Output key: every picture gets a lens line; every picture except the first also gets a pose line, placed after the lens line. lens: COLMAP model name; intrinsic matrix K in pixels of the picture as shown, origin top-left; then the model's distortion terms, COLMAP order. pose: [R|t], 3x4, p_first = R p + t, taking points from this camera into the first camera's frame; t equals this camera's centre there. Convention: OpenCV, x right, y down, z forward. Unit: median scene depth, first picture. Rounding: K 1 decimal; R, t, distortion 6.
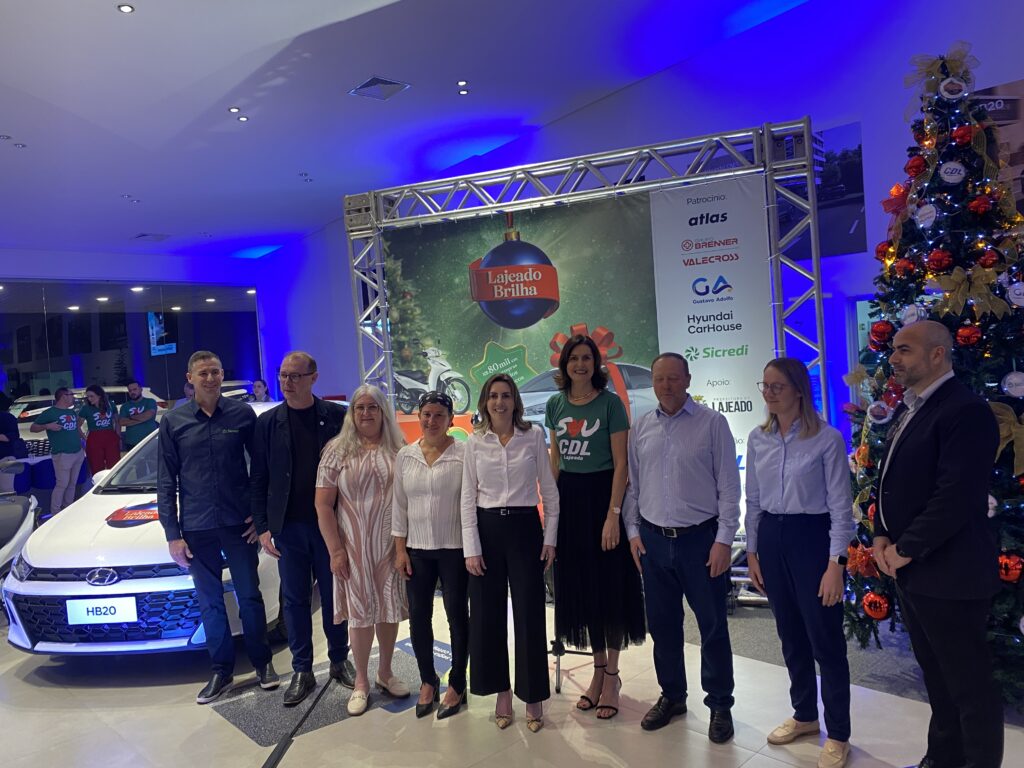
lens RADIAL K [[778.5, 0, 516.6], [0, 778.5, 381.2], [0, 0, 1]] dist [0.030910, -0.039922]
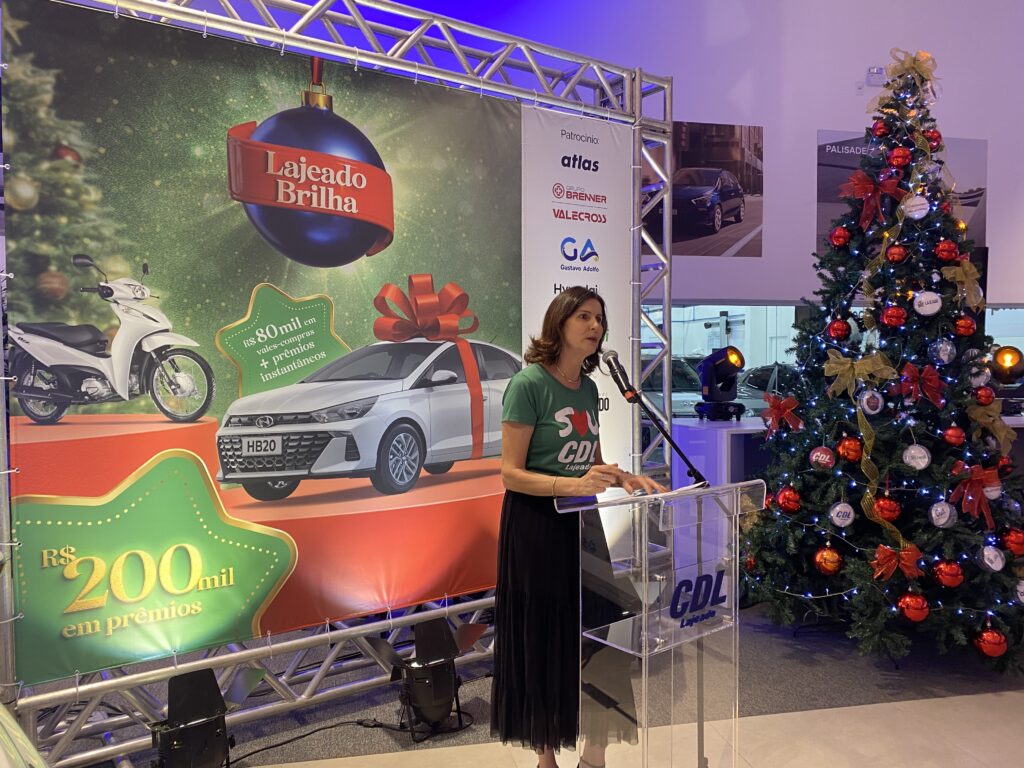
lens RADIAL K [[778.5, 0, 521.0], [0, 778.5, 377.1], [0, 0, 1]] dist [0.030910, -0.039922]
pose [[0.543376, 0.043192, 0.838377, -0.397365], [-0.004355, 0.998807, -0.048634, 0.040014], [-0.839478, 0.022776, 0.542916, 0.587590]]
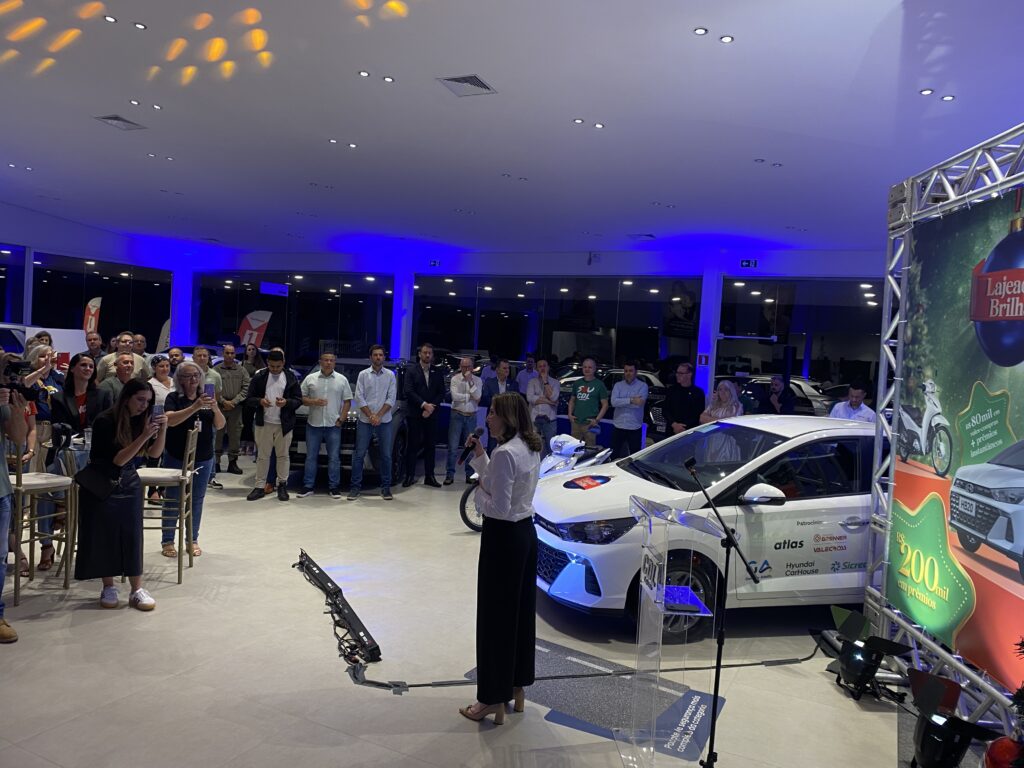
lens RADIAL K [[778.5, 0, 507.5], [0, 778.5, 382.8], [0, 0, 1]] dist [0.030910, -0.039922]
pose [[0.314823, 0.124857, -0.940902, 0.502716], [-0.115590, 0.988975, 0.092561, -0.067640], [0.942086, 0.079618, 0.325784, 0.402227]]
